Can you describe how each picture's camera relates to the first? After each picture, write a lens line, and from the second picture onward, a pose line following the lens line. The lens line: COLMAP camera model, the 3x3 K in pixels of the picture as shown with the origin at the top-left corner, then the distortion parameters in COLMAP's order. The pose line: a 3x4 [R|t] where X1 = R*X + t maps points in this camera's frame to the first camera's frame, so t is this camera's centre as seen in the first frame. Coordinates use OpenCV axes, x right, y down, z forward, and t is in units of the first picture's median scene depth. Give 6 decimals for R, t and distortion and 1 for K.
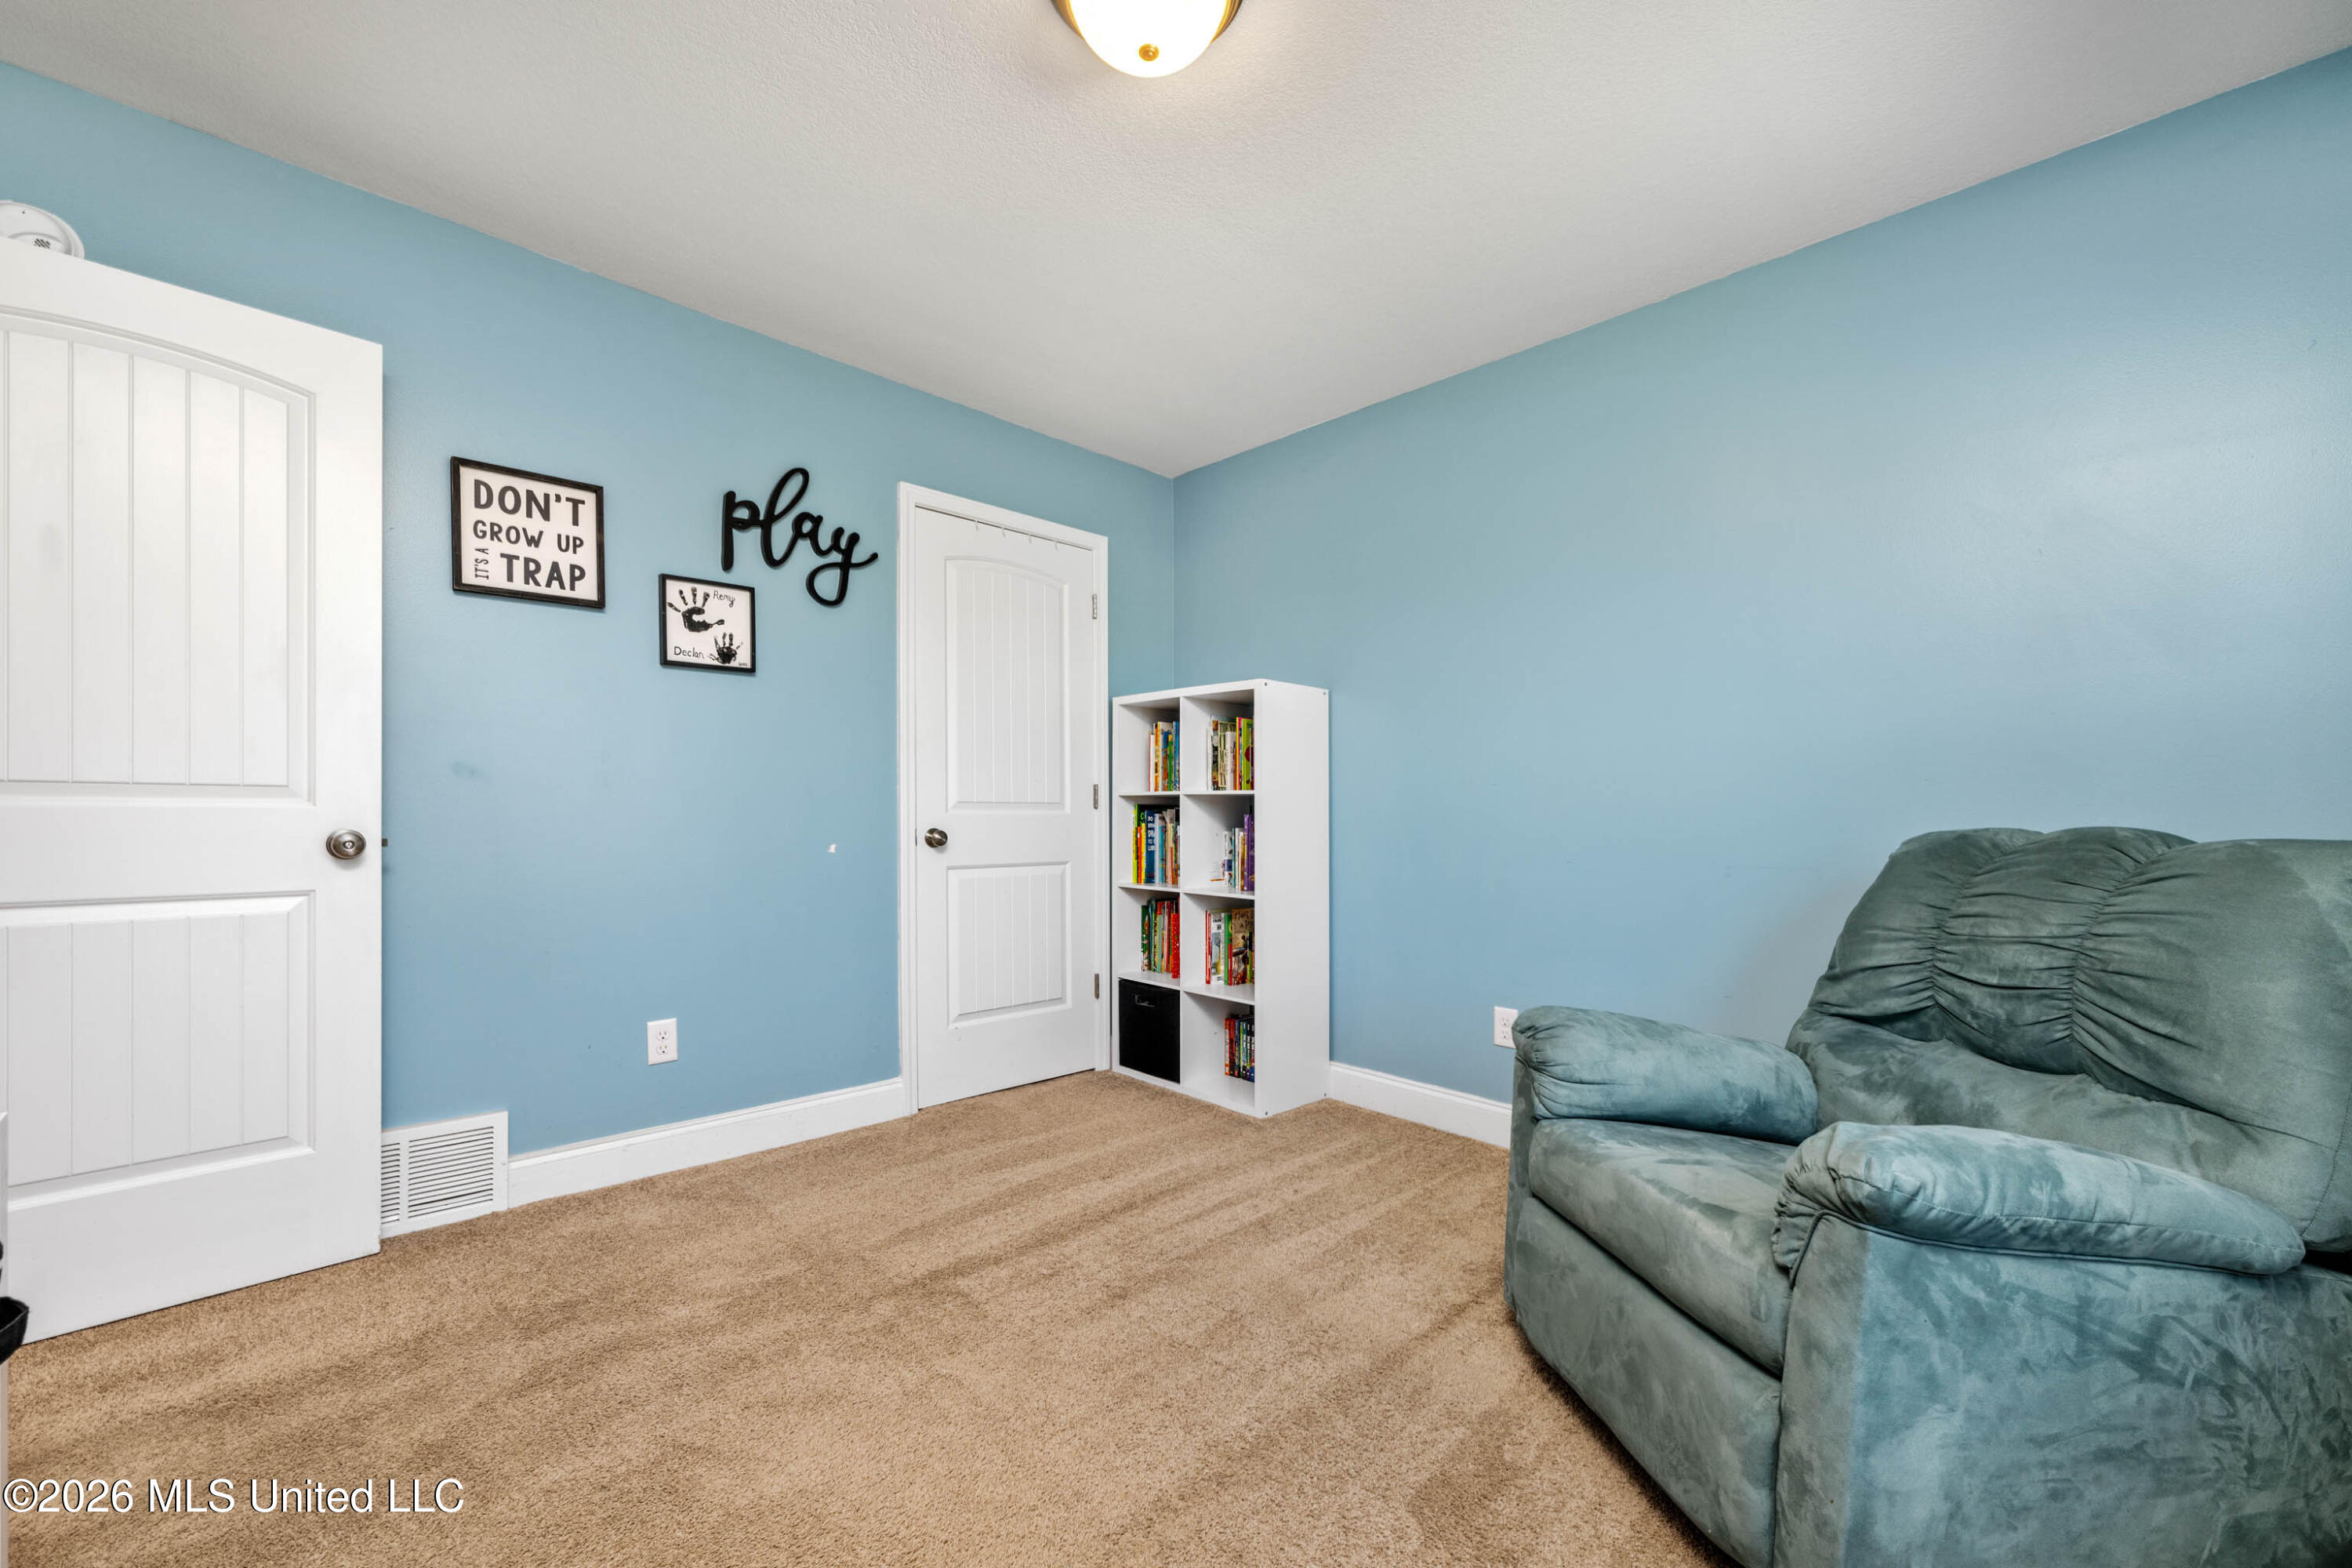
lens RADIAL K [[899.8, 0, 1179.8], [0, 899.8, 799.6], [0, 0, 1]] dist [-0.000423, -0.000113]
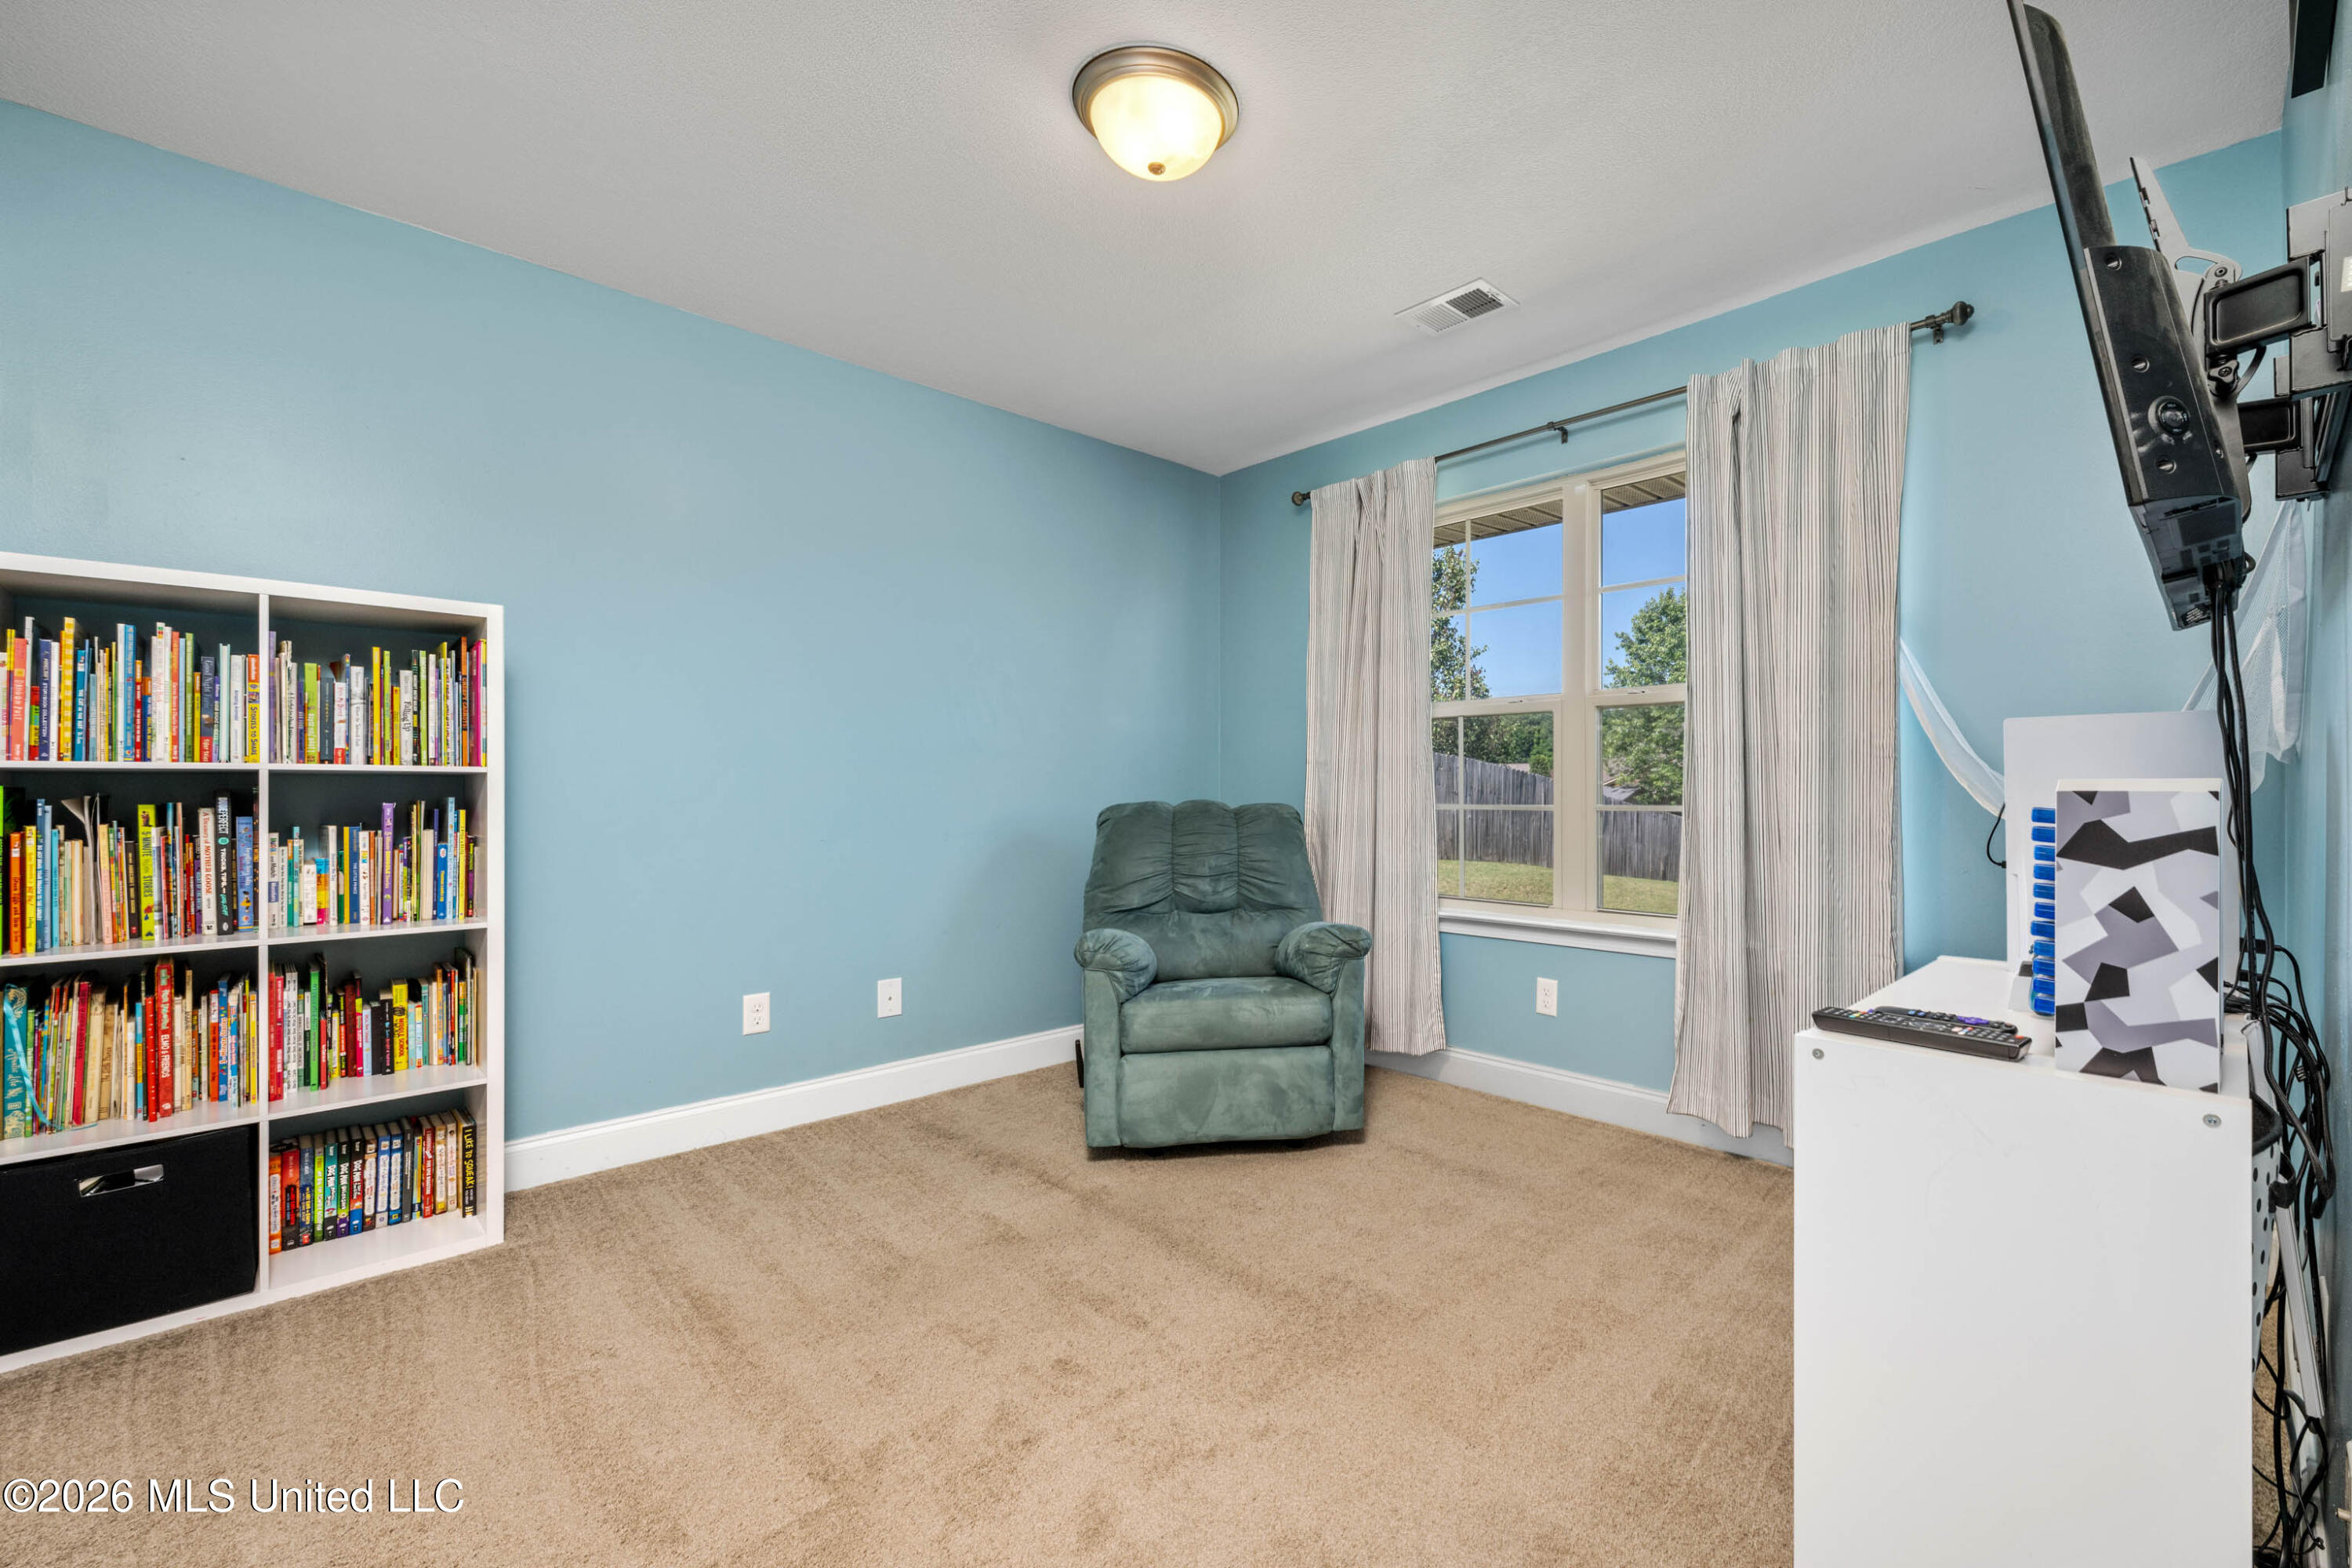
lens RADIAL K [[967.4, 0, 1195.6], [0, 967.4, 800.8], [0, 0, 1]] dist [-0.000835, 0.000014]
pose [[0.028289, -0.000040, 0.999600, -0.764220], [-0.005066, 0.999987, 0.000183, 0.015703], [-0.999587, -0.005069, 0.028289, 0.538231]]
